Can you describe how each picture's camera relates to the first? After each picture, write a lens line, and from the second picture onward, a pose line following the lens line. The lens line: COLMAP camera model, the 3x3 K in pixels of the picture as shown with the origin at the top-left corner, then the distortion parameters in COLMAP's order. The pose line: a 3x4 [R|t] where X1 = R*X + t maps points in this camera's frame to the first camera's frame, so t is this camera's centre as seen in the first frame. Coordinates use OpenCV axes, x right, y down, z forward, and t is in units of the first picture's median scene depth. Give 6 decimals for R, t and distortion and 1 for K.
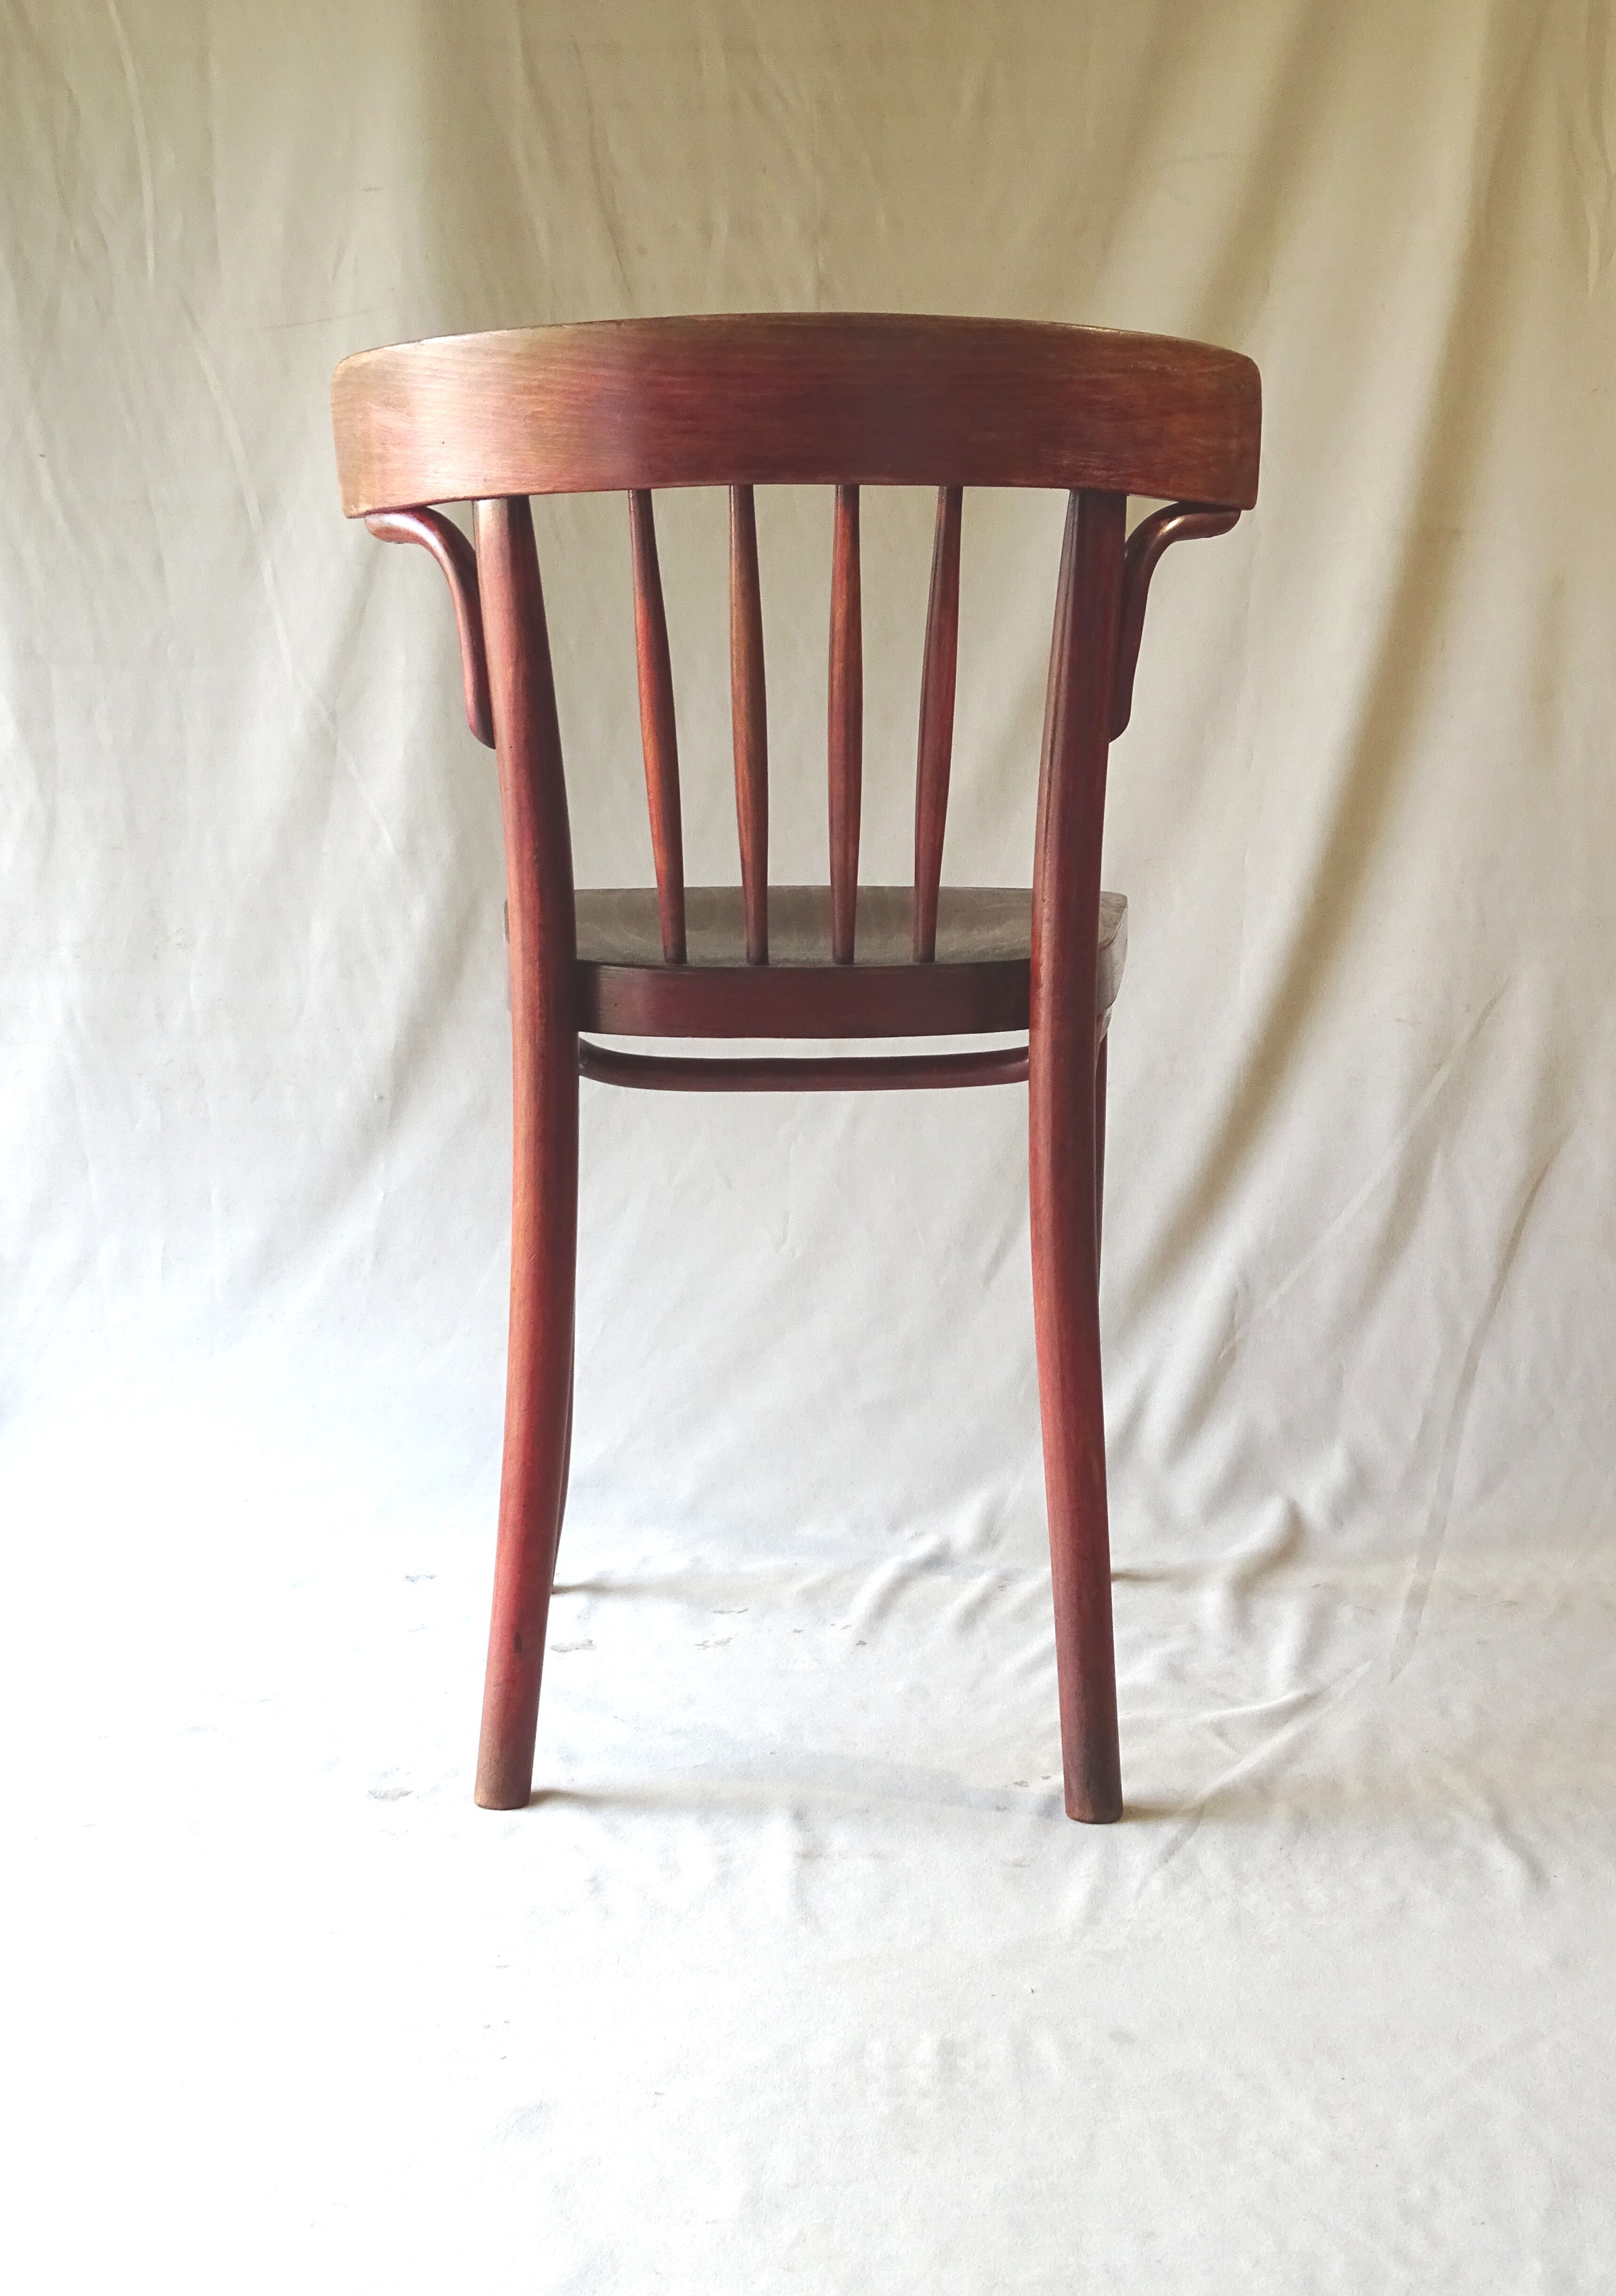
lens RADIAL K [[3711.9, 0, 820.7], [0, 3711.9, 1226.1], [0, 0, 1]] dist [-0.006381, 0.012029]
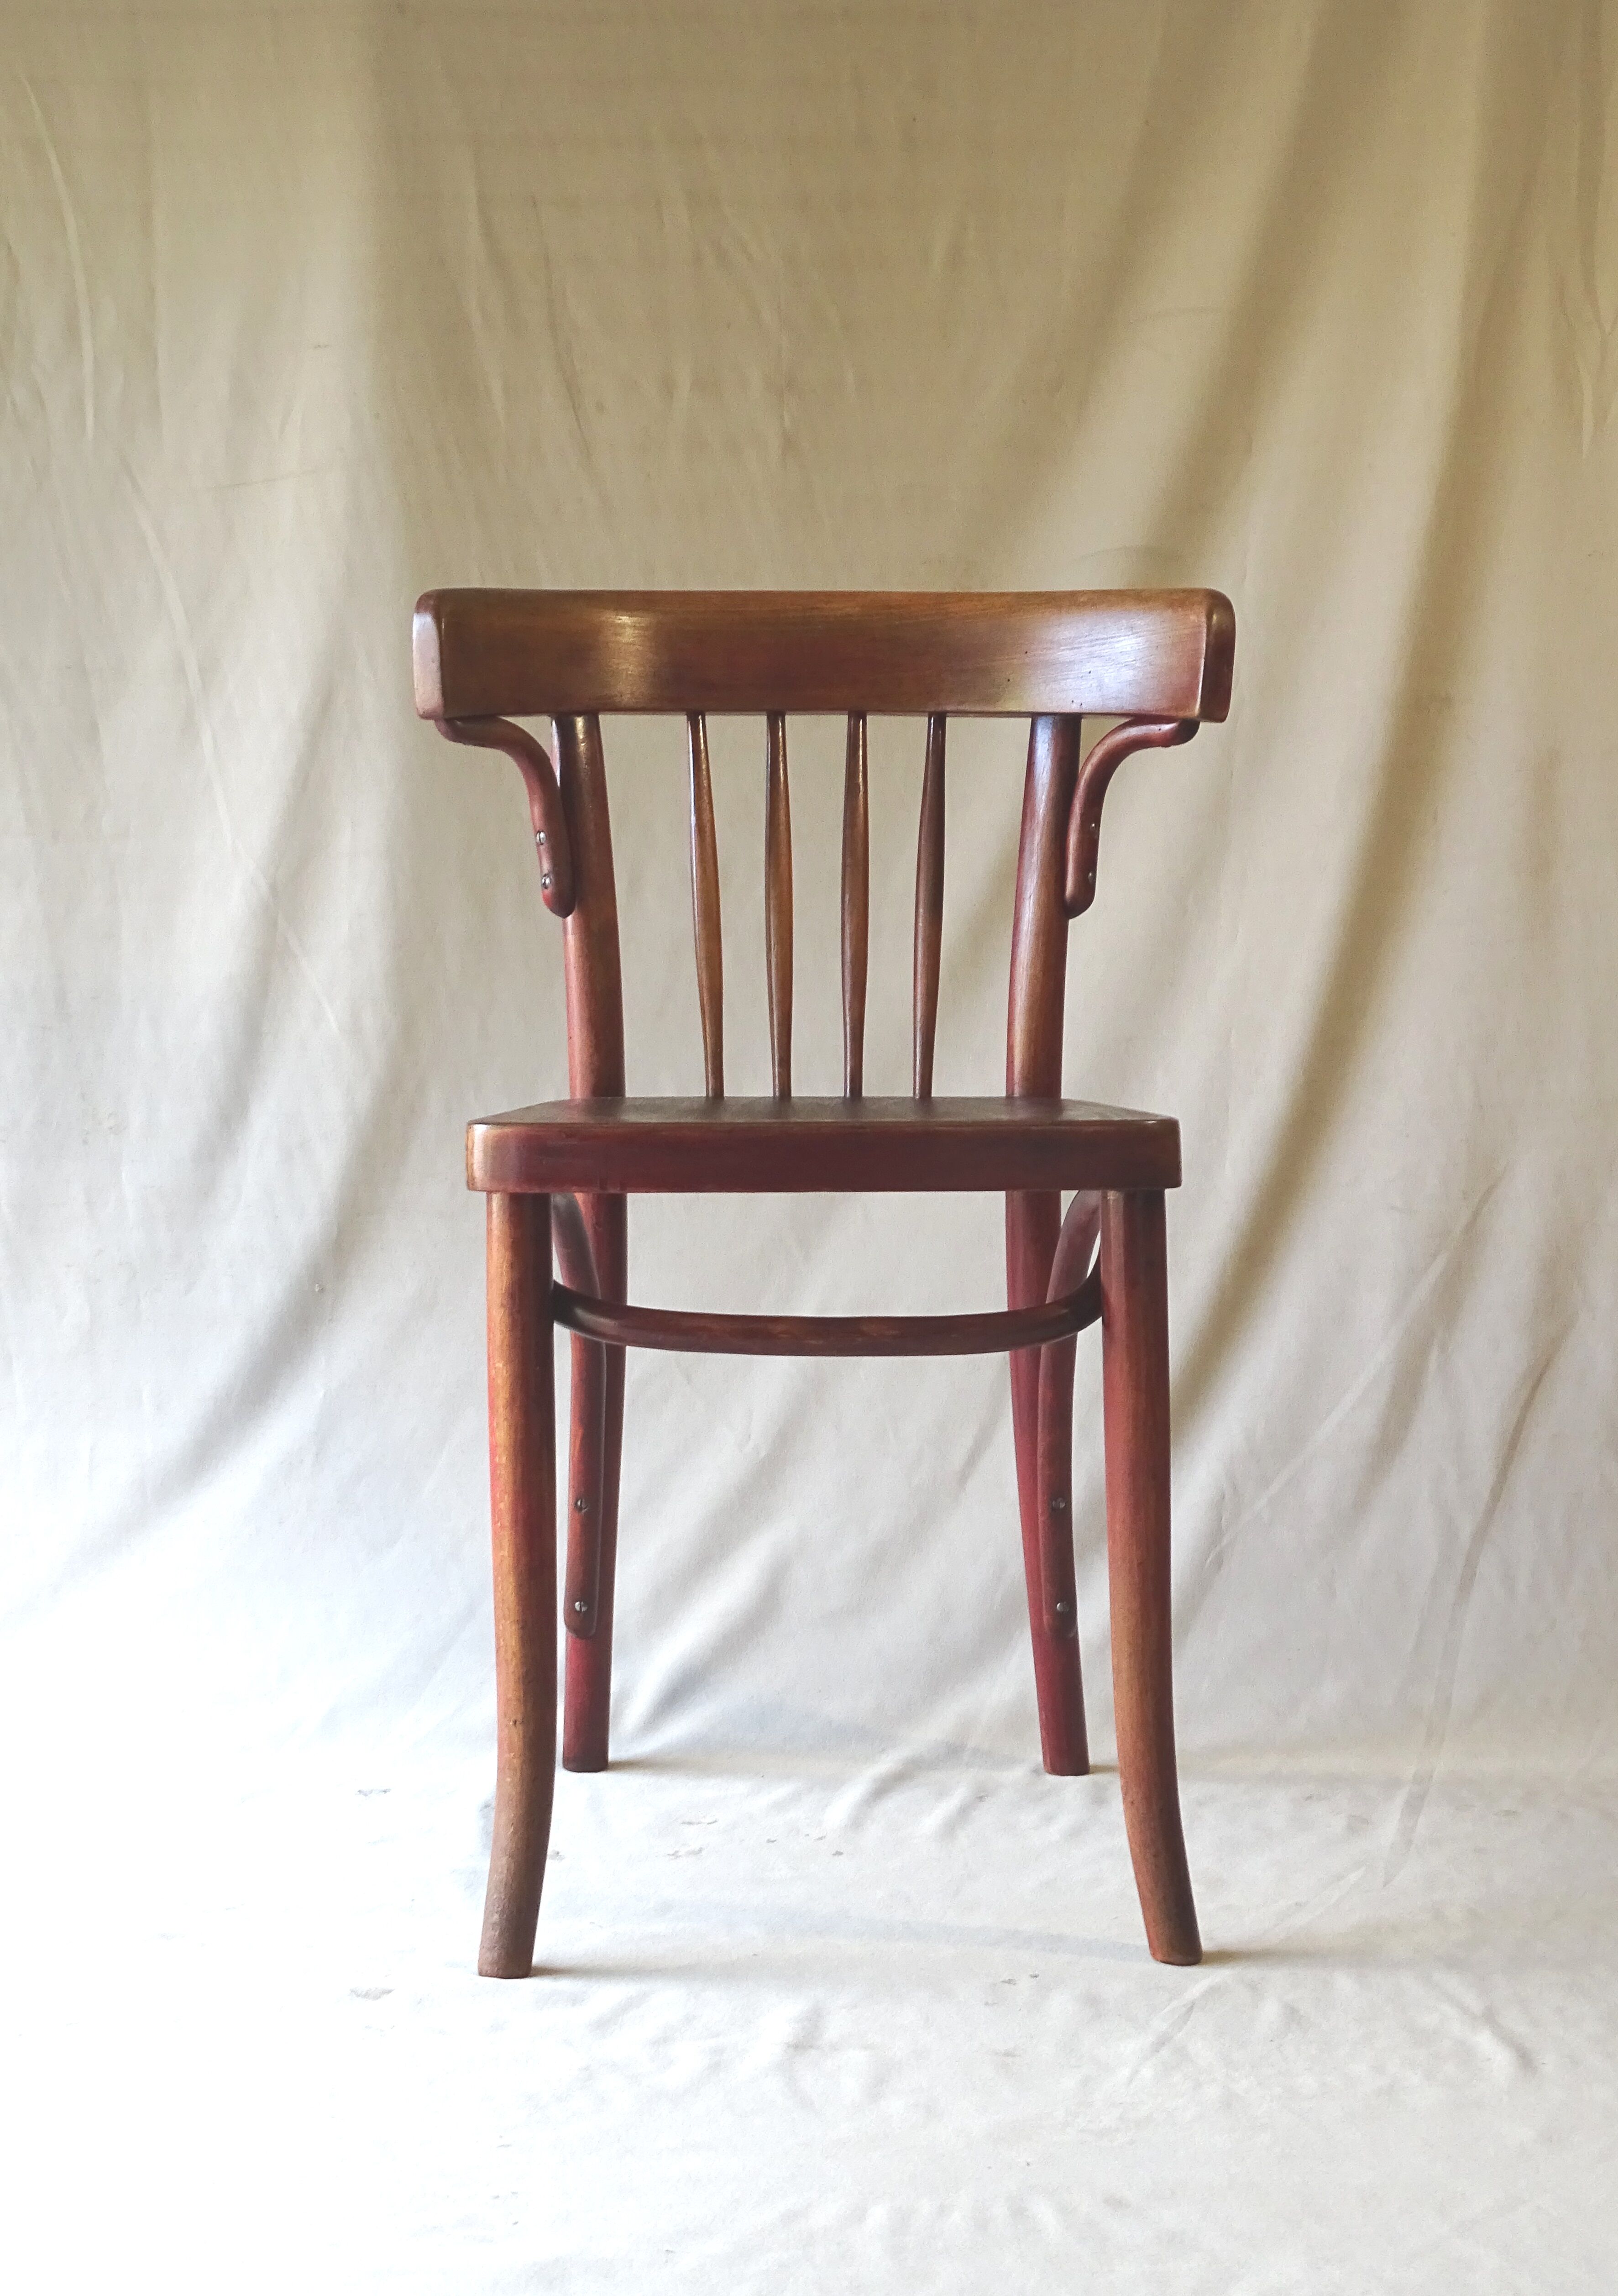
lens RADIAL K [[4312.9, 0, 809.0], [0, 4312.9, 1148.0], [0, 0, 1]] dist [0.020326, -0.404578]
pose [[0.999879, 0.001418, 0.015481, -0.012003], [-0.000364, 0.997694, -0.067869, 0.004284], [-0.015542, 0.067855, 0.997574, -0.110759]]
